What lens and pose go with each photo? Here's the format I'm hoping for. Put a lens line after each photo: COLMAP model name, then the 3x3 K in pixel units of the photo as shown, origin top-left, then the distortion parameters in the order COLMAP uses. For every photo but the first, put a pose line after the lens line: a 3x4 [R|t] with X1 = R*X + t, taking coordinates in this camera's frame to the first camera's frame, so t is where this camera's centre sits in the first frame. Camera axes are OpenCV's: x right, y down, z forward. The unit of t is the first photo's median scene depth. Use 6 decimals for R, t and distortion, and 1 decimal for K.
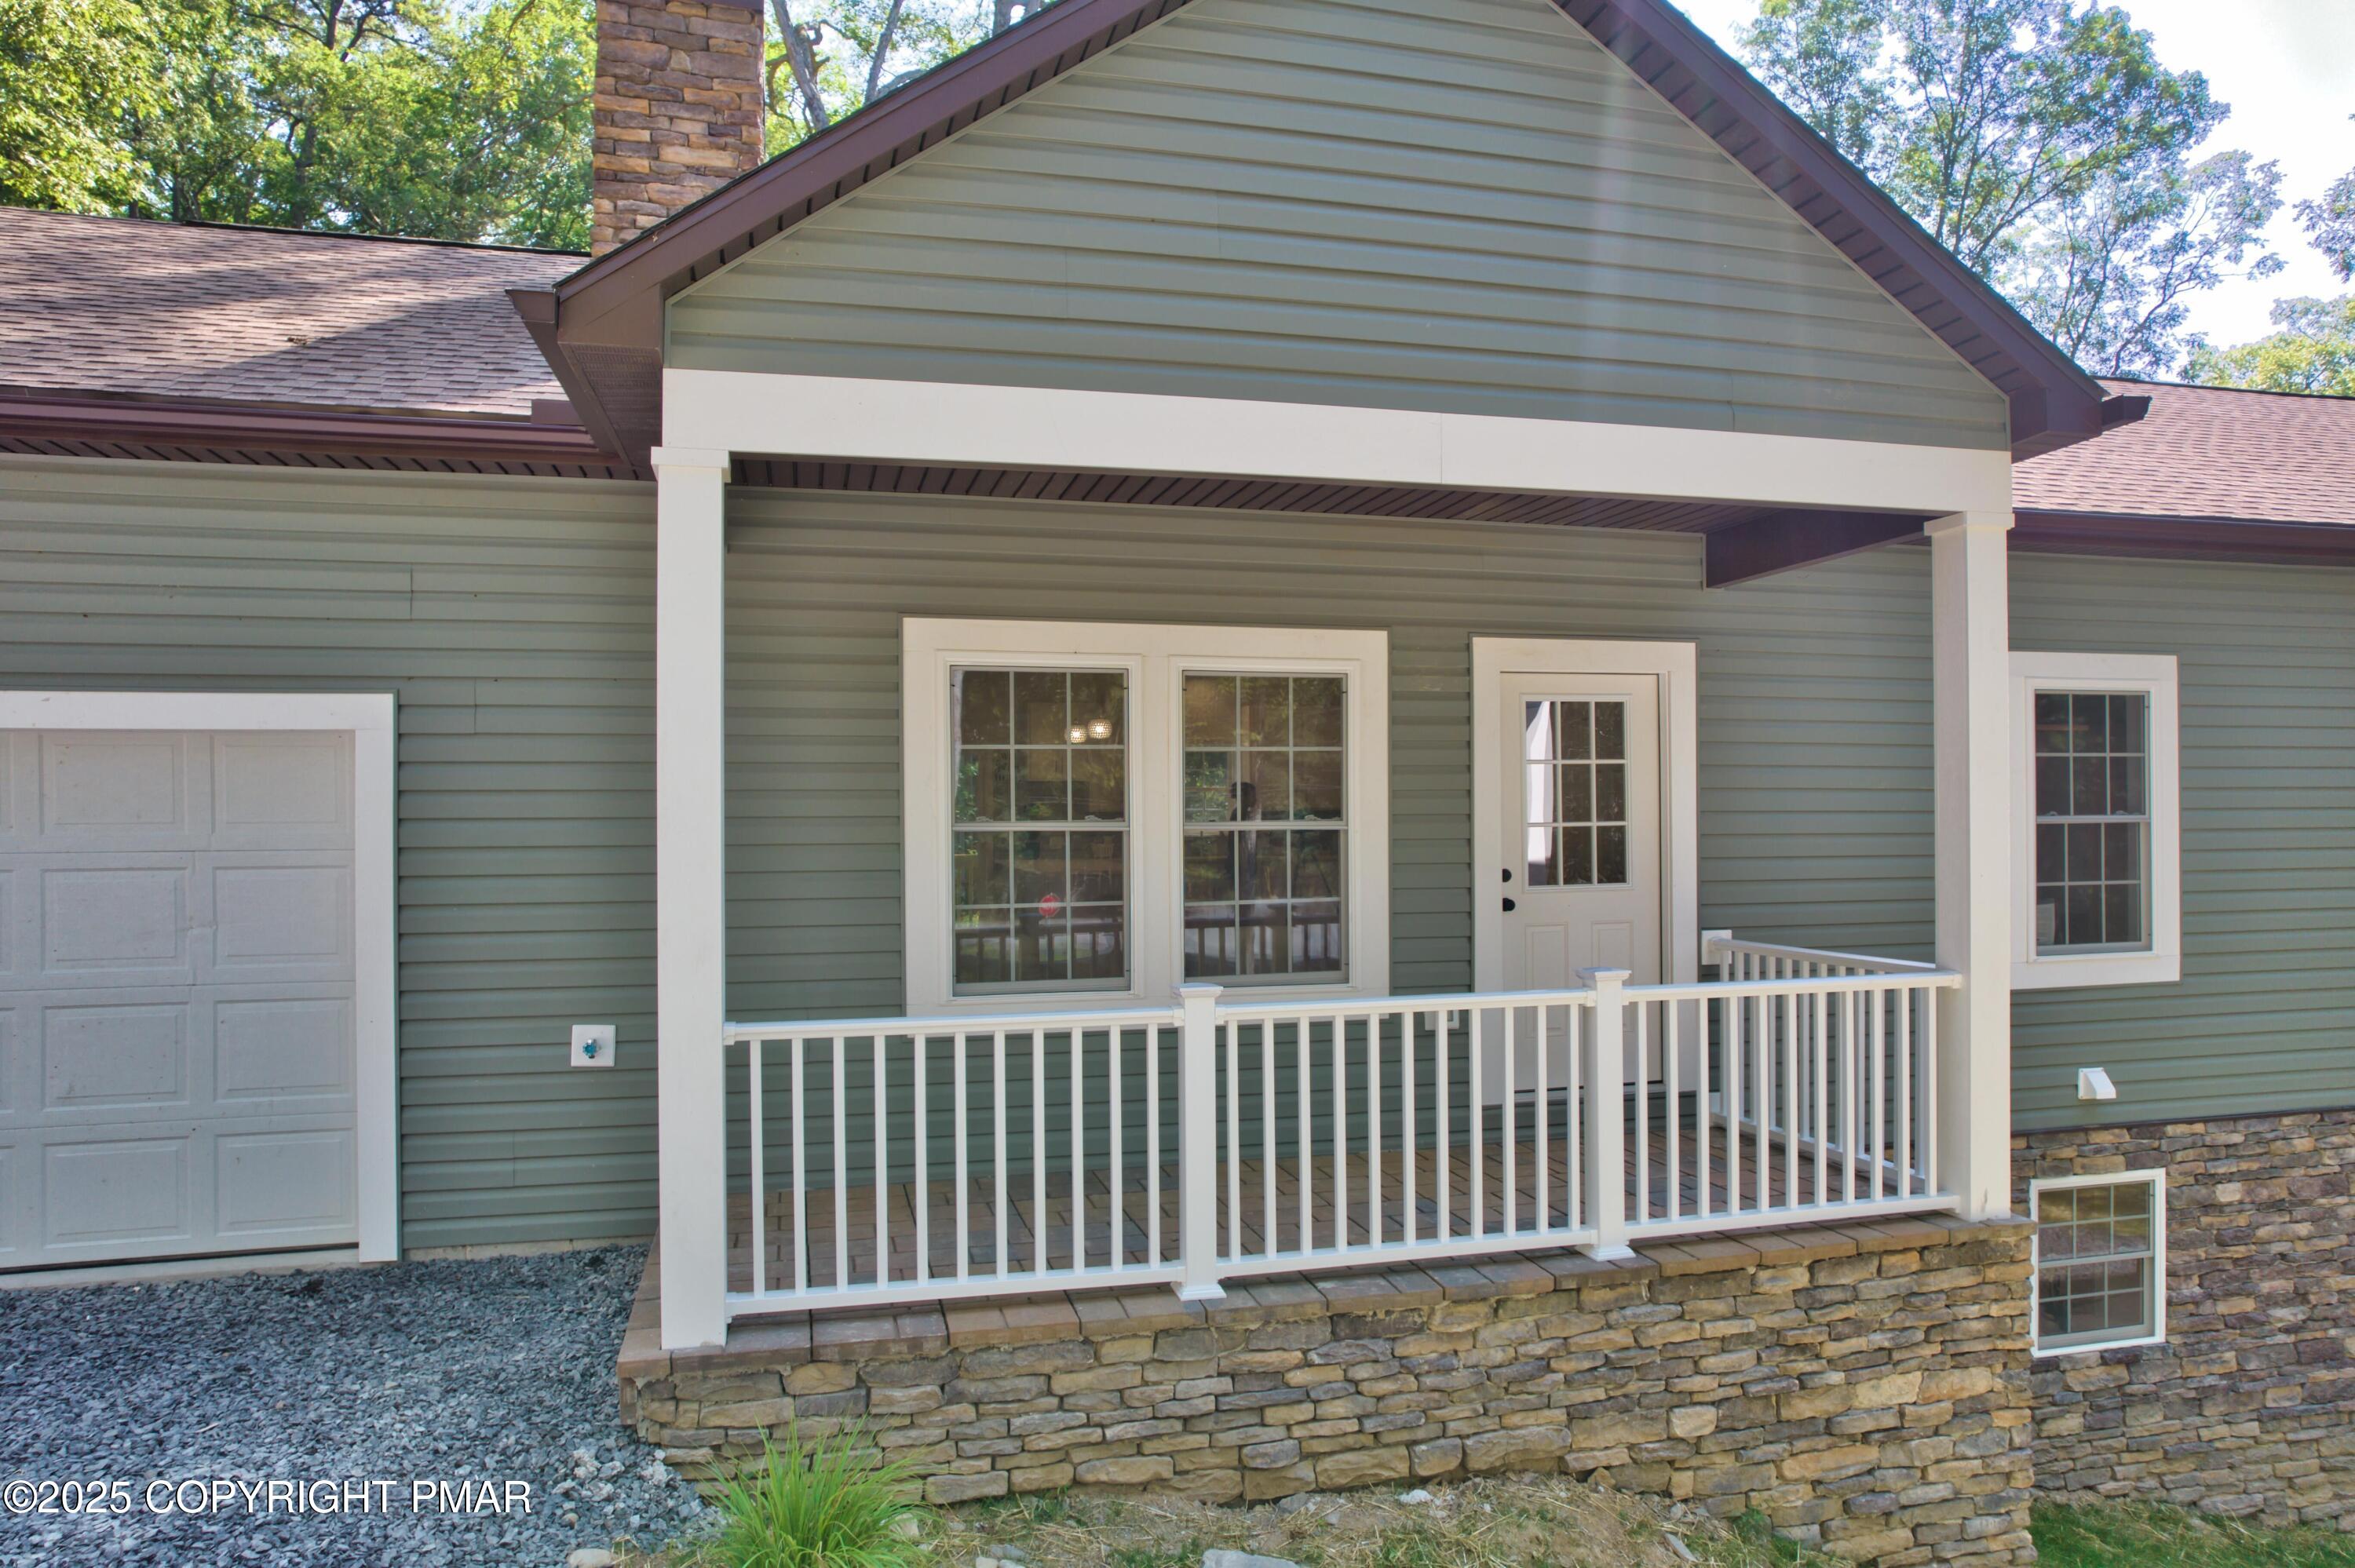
lens RADIAL K [[1517.5, 0, 1185.9], [0, 1517.5, 814.5], [0, 0, 1]] dist [-0.089387, 0.080953]
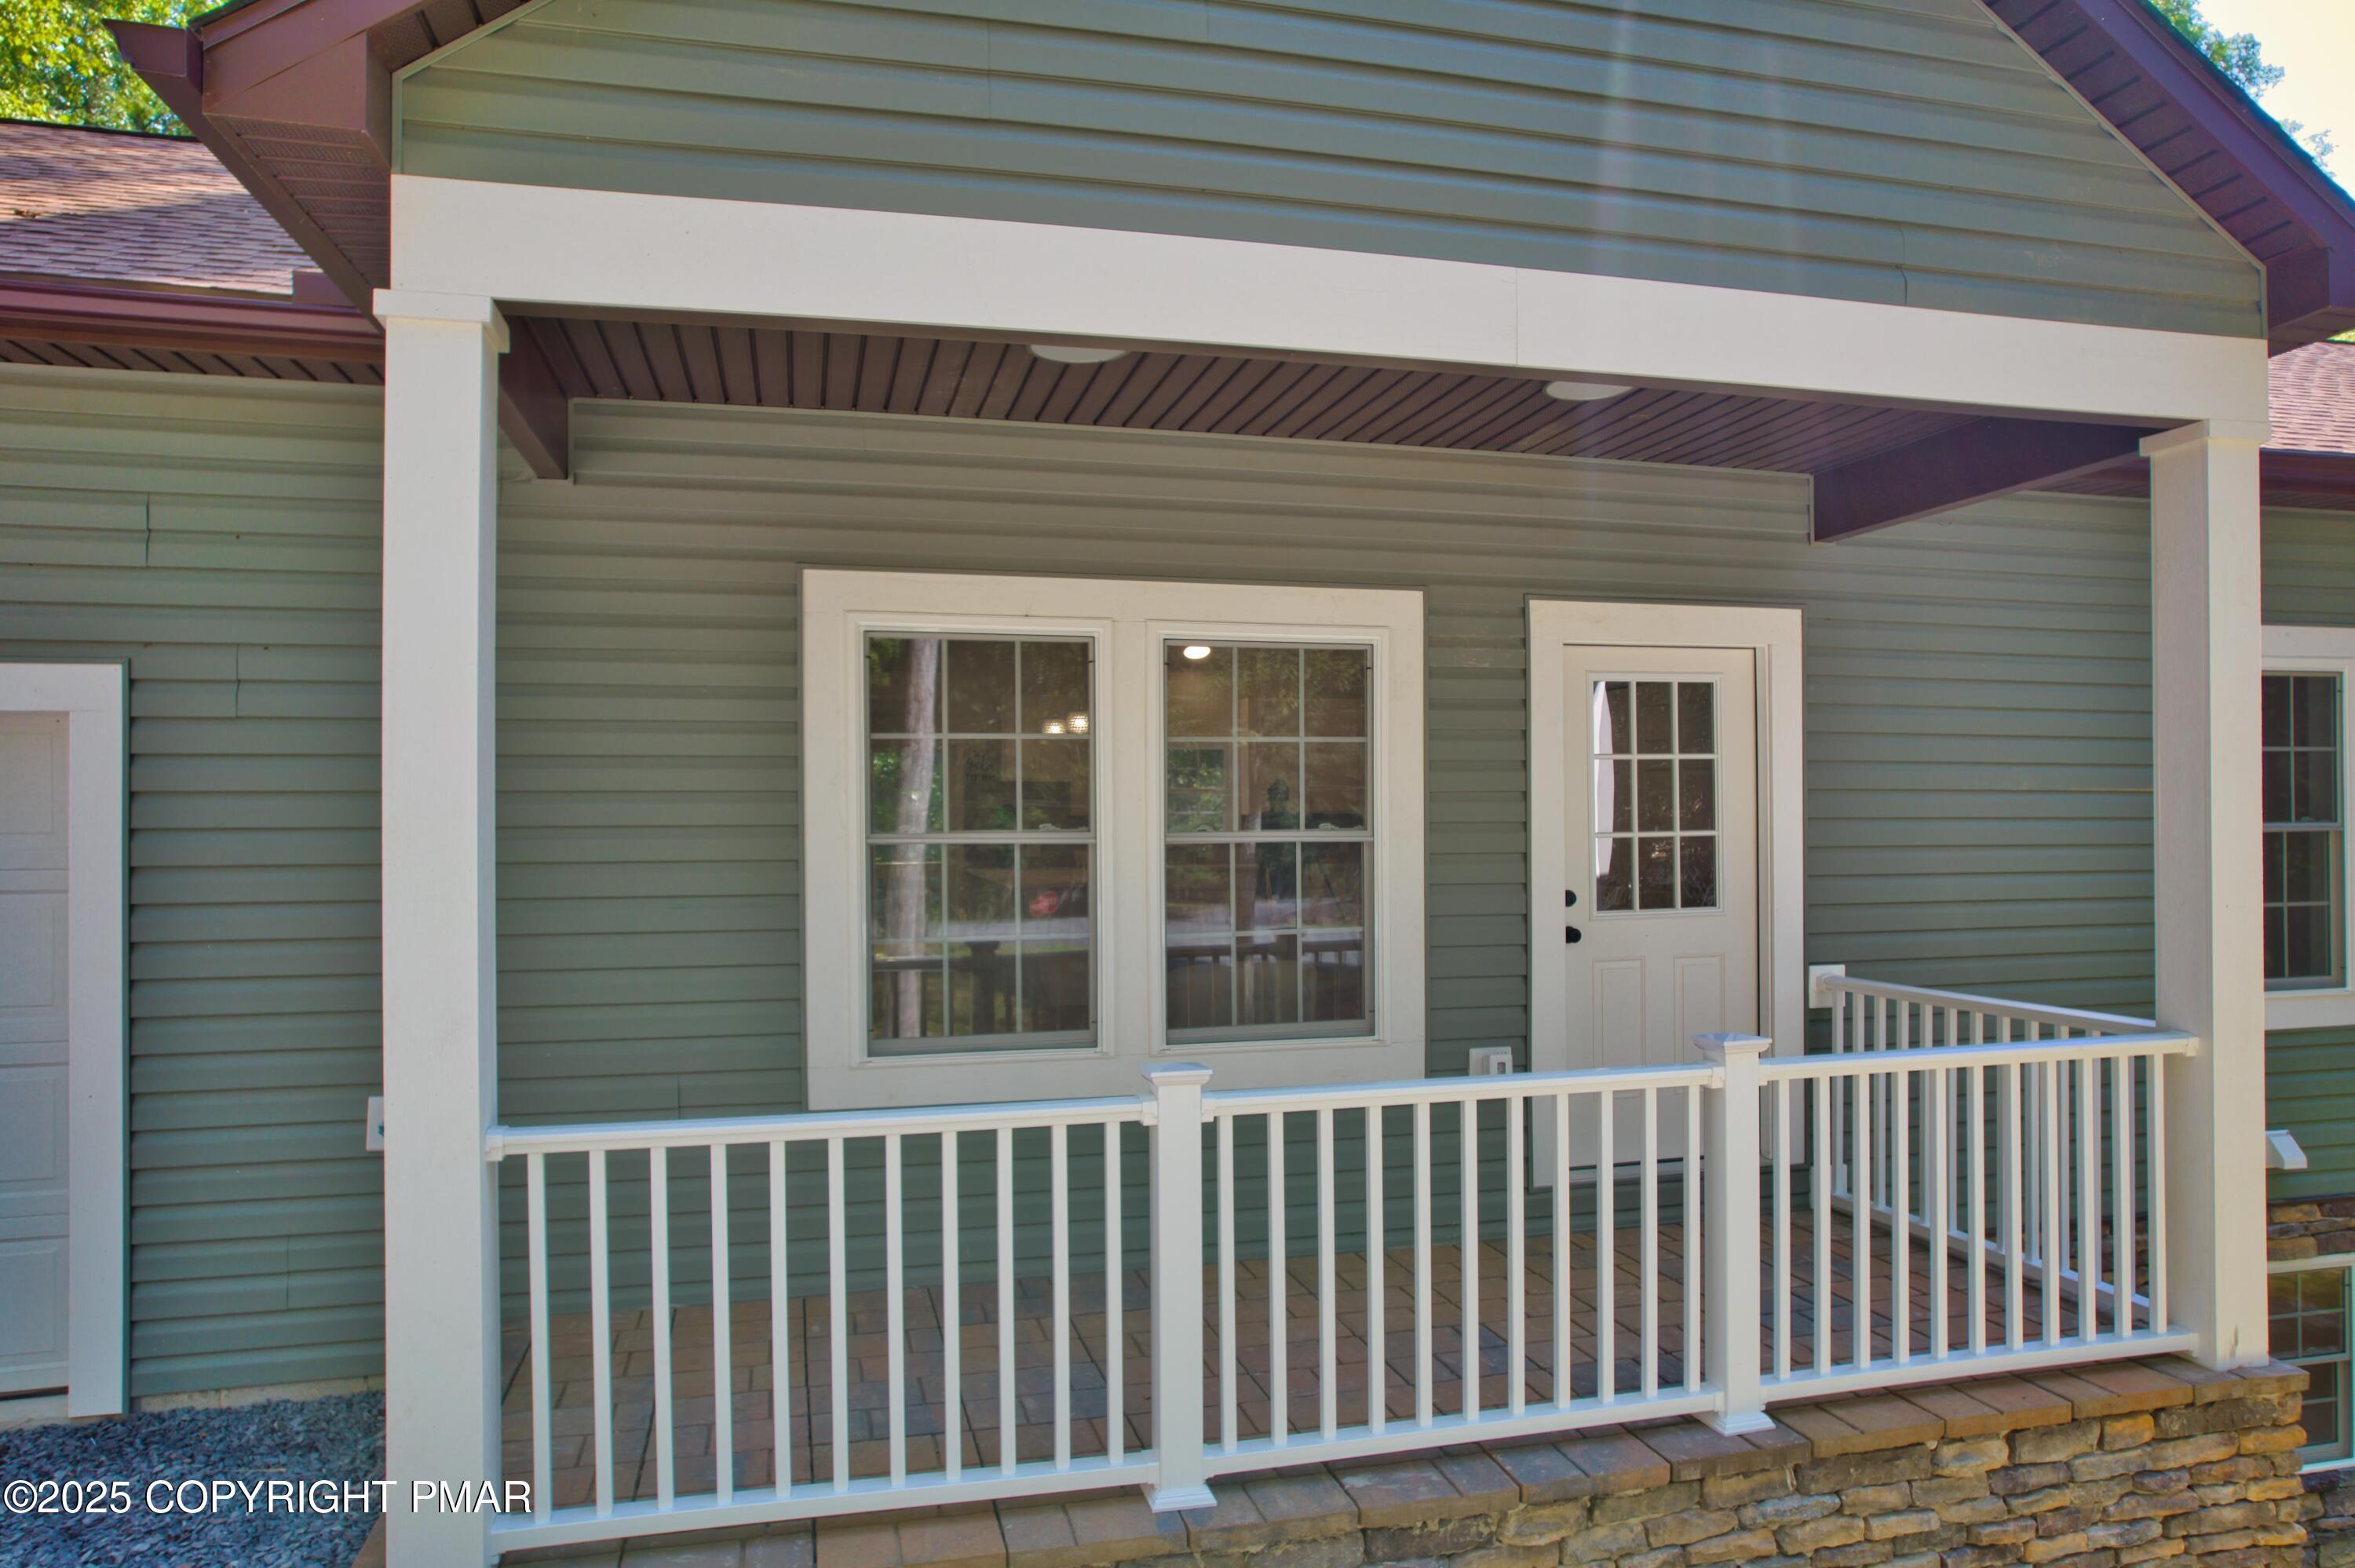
lens RADIAL K [[1517.5, 0, 1185.9], [0, 1517.5, 814.5], [0, 0, 1]] dist [-0.089387, 0.080953]
pose [[1.000000, 0.000414, 0.000530, 0.009982], [-0.000413, 1.000000, -0.000816, -0.004206], [-0.000530, 0.000815, 1.000000, 0.250434]]
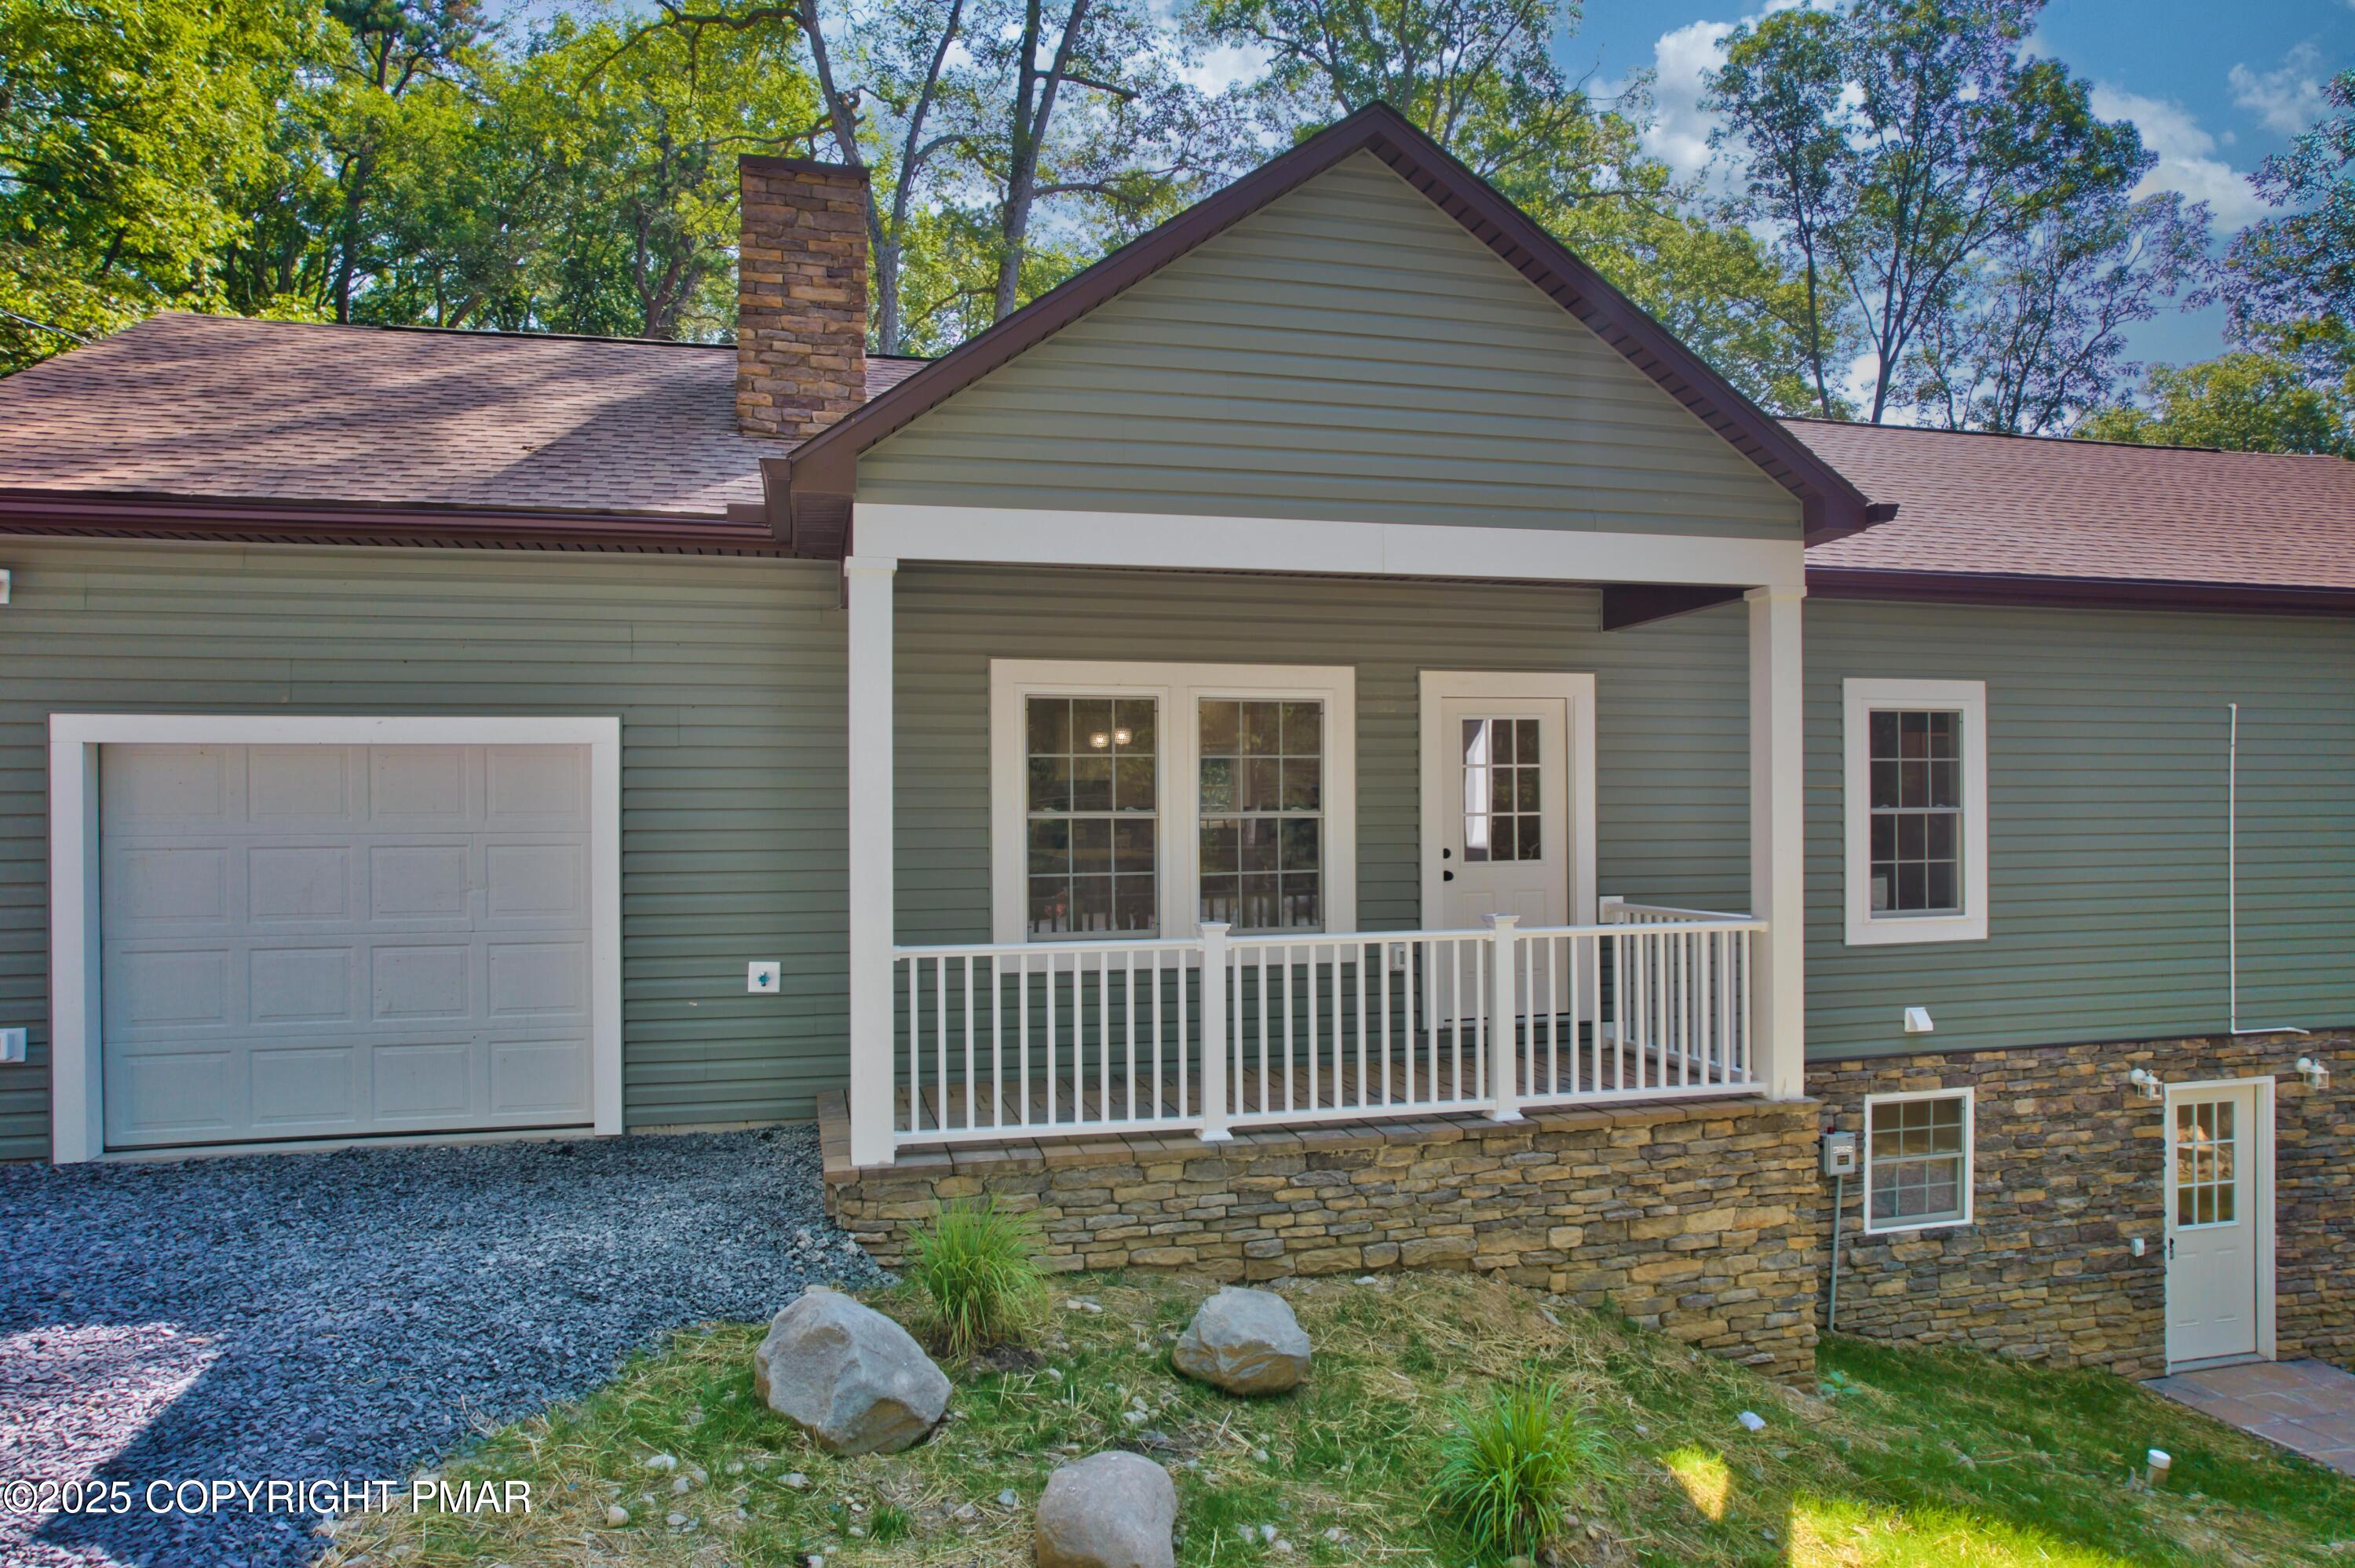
lens RADIAL K [[1517.5, 0, 1185.9], [0, 1517.5, 814.5], [0, 0, 1]] dist [-0.089387, 0.080953]
pose [[1.000000, -0.000359, -0.000159, -0.015595], [0.000360, 0.999999, 0.000960, 0.006876], [0.000158, -0.000960, 1.000000, -0.380141]]
